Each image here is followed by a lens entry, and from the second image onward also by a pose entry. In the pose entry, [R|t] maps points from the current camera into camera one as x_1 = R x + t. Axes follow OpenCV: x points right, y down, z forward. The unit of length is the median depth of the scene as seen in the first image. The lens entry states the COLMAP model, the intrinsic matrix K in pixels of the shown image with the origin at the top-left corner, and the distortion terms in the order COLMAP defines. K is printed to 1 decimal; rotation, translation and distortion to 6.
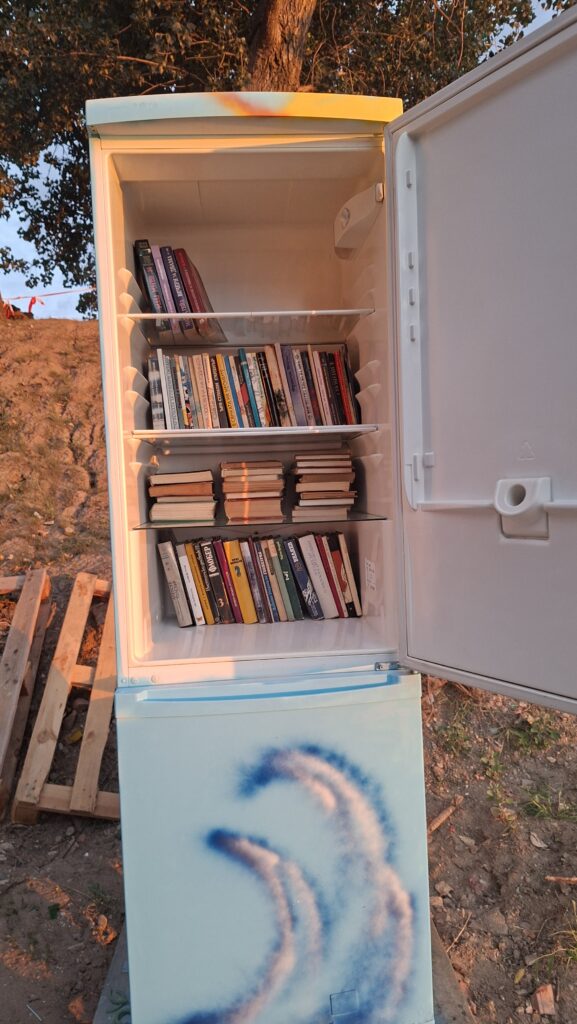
lens RADIAL K [[712.1, 0, 284.5], [0, 712.1, 505.4], [0, 0, 1]] dist [0.067294, -0.088869]
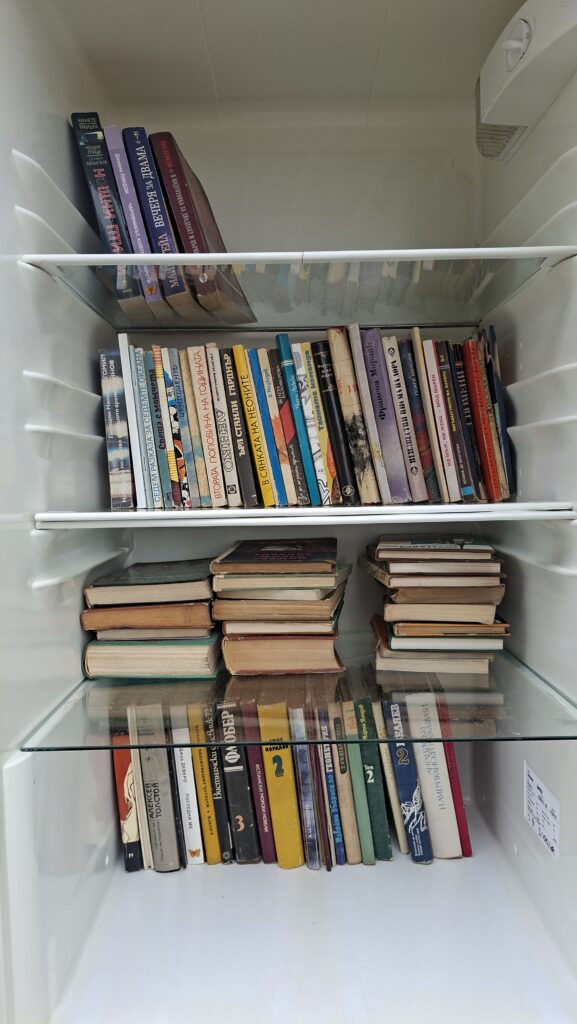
lens RADIAL K [[712.1, 0, 303.5], [0, 712.1, 505.3], [0, 0, 1]] dist [0.067294, -0.088869]
pose [[0.998891, 0.017719, -0.043629, -0.020665], [-0.016740, 0.999602, 0.022712, -0.109370], [0.044014, -0.021957, 0.998790, 0.488122]]
